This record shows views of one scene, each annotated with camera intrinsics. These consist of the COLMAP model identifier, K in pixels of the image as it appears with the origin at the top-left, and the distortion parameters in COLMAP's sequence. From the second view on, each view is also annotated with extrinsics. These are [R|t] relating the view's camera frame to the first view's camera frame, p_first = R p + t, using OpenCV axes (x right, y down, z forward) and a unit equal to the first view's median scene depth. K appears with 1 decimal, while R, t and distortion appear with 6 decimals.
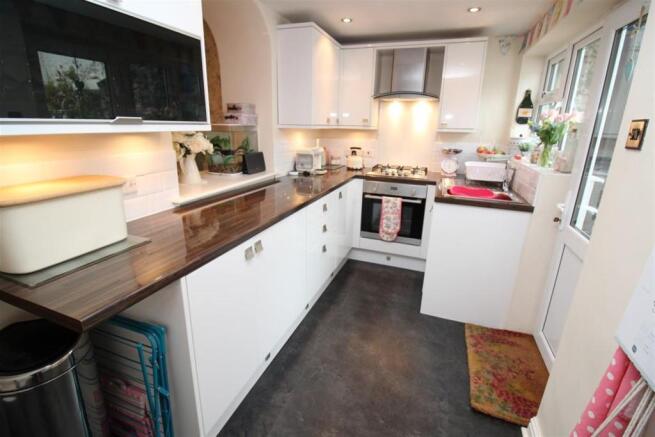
lens RADIAL K [[302.2, 0, 328.6], [0, 302.2, 208.9], [0, 0, 1]] dist [-0.005939, -0.009417]
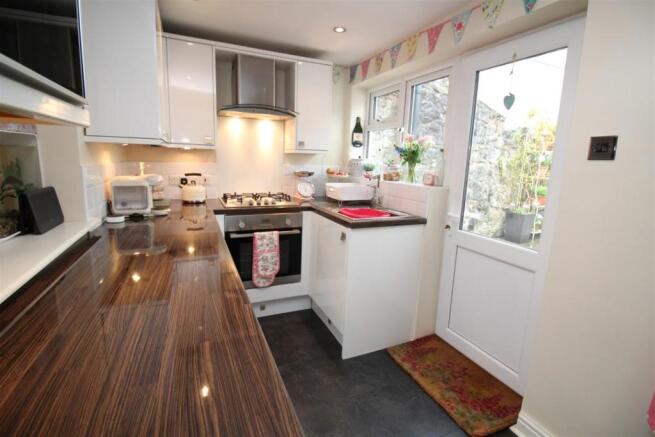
lens RADIAL K [[302.2, 0, 330.1], [0, 302.2, 209.6], [0, 0, 1]] dist [-0.005939, -0.009417]
pose [[0.714728, -0.115537, 0.689794, -0.242626], [0.172102, 0.984989, -0.013343, -0.063103], [-0.677897, 0.128252, 0.723883, 0.321299]]
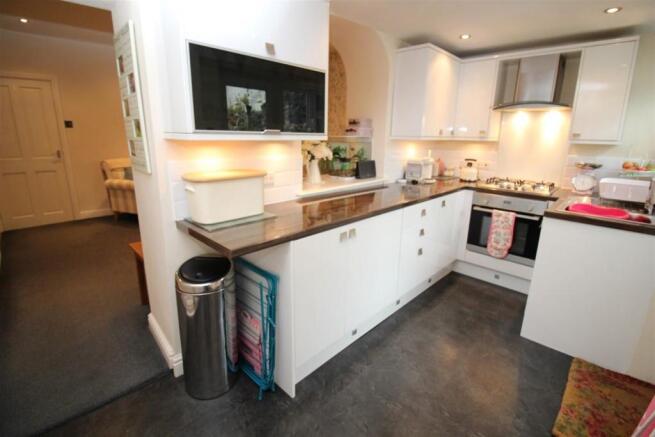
lens RADIAL K [[302.2, 0, 328.1], [0, 302.2, 208.0], [0, 0, 1]] dist [-0.005939, -0.009417]
pose [[0.913769, 0.086440, -0.396930, 0.087943], [-0.104388, 0.994252, -0.023791, 0.034855], [0.392592, 0.063174, 0.917540, -0.098075]]
